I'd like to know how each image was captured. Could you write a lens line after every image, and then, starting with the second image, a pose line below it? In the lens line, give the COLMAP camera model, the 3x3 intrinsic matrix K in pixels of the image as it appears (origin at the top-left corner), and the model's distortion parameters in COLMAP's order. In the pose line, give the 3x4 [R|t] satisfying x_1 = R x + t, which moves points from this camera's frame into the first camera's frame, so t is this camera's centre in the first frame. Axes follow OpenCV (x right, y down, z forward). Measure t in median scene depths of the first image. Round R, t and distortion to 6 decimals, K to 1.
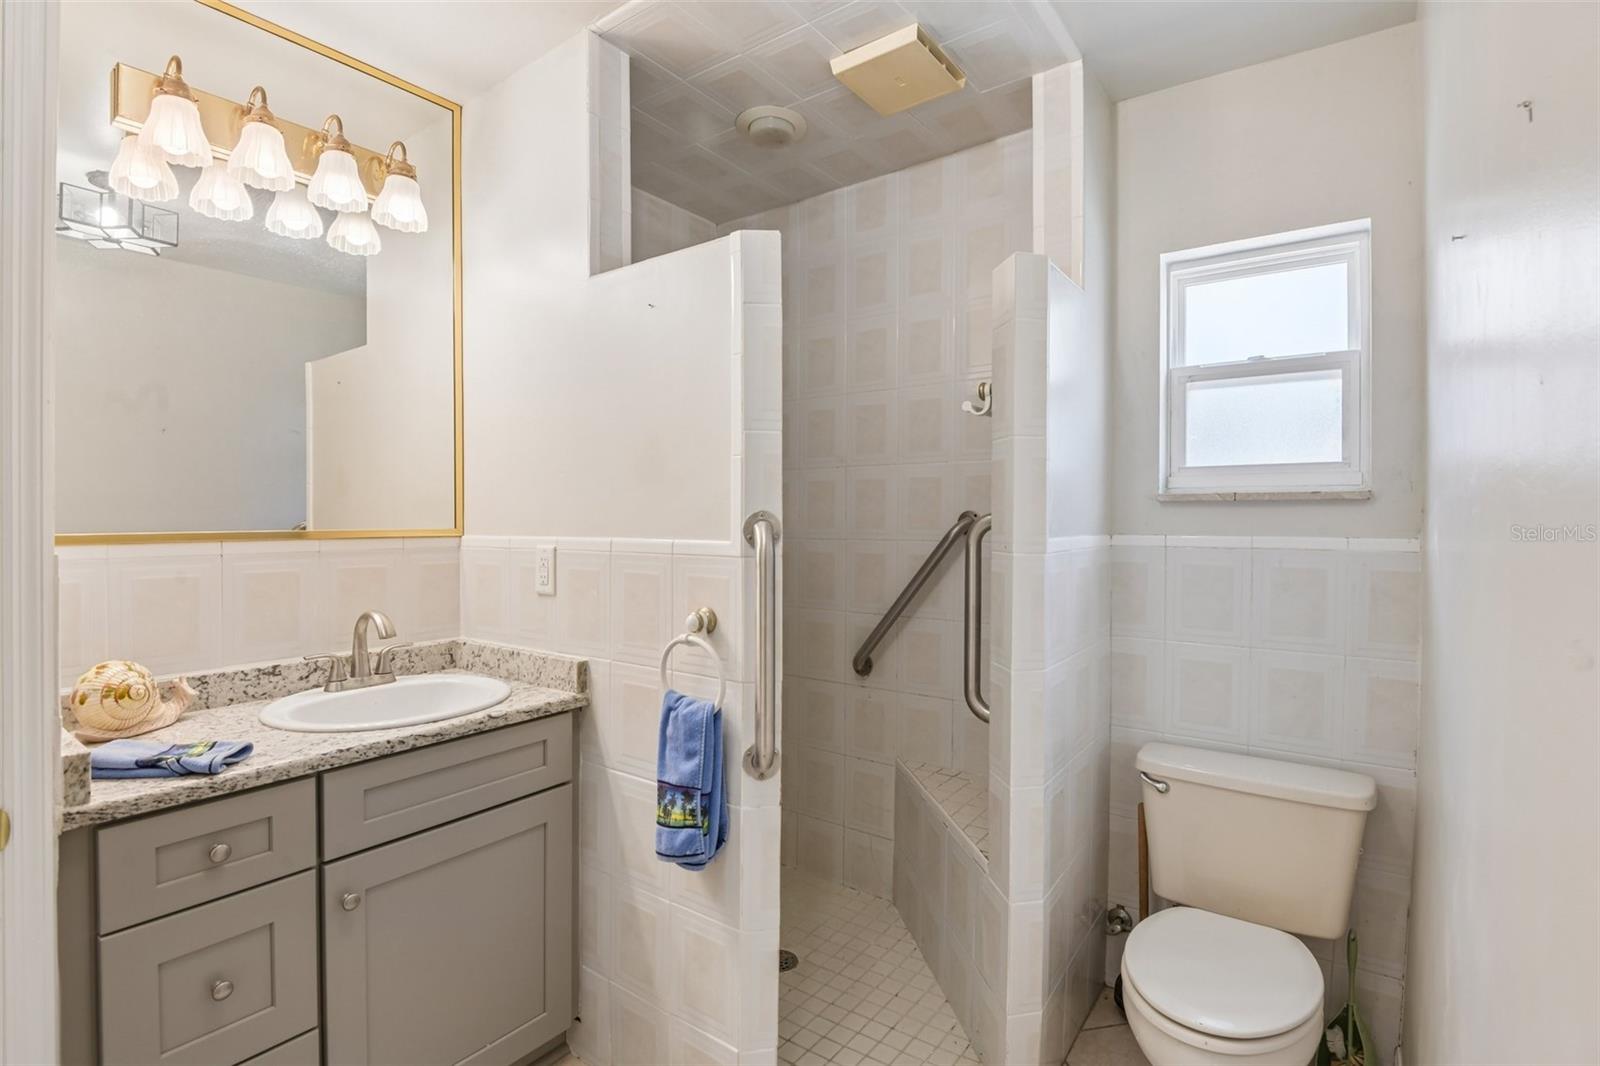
lens RADIAL K [[738.5, 0, 803.4], [0, 738.5, 515.7], [0, 0, 1]] dist [-0.001818, -0.020057]
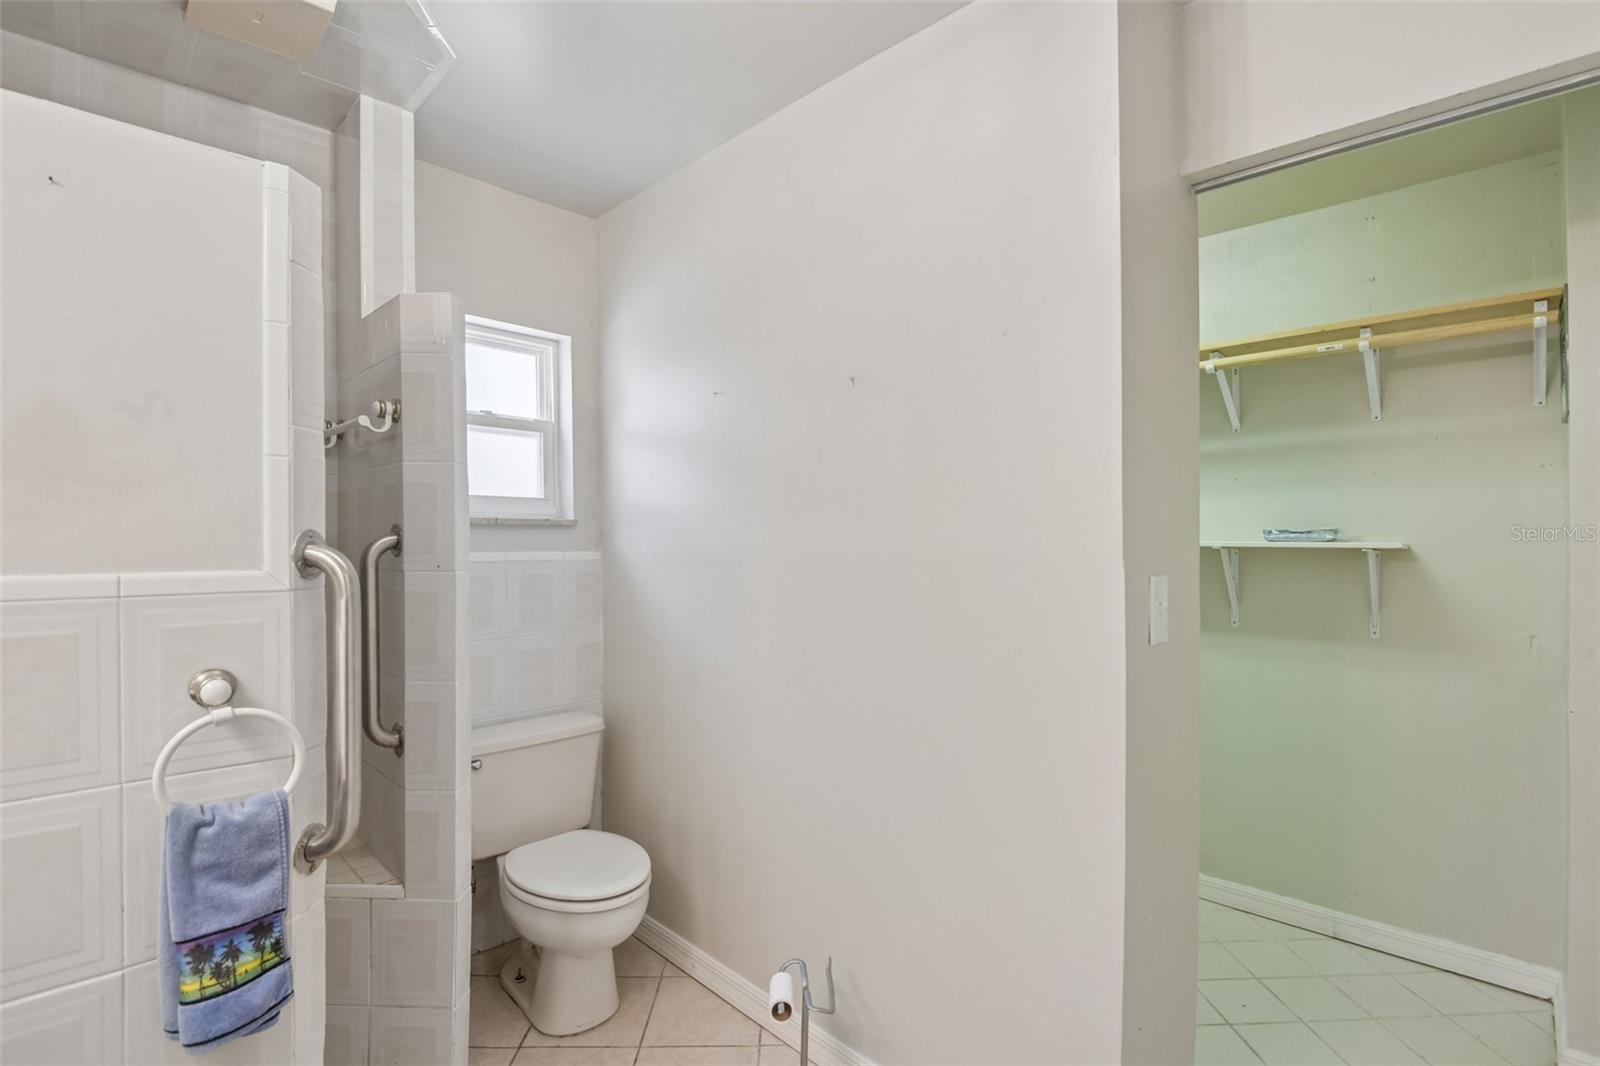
lens RADIAL K [[745.4, 0, 797.7], [0, 745.4, 499.0], [0, 0, 1]] dist [-0.034024, -0.001094]
pose [[0.157894, 0.049662, 0.986206, -0.633974], [-0.004038, 0.998759, -0.049648, -0.002758], [-0.987448, 0.003856, 0.157898, 0.303833]]
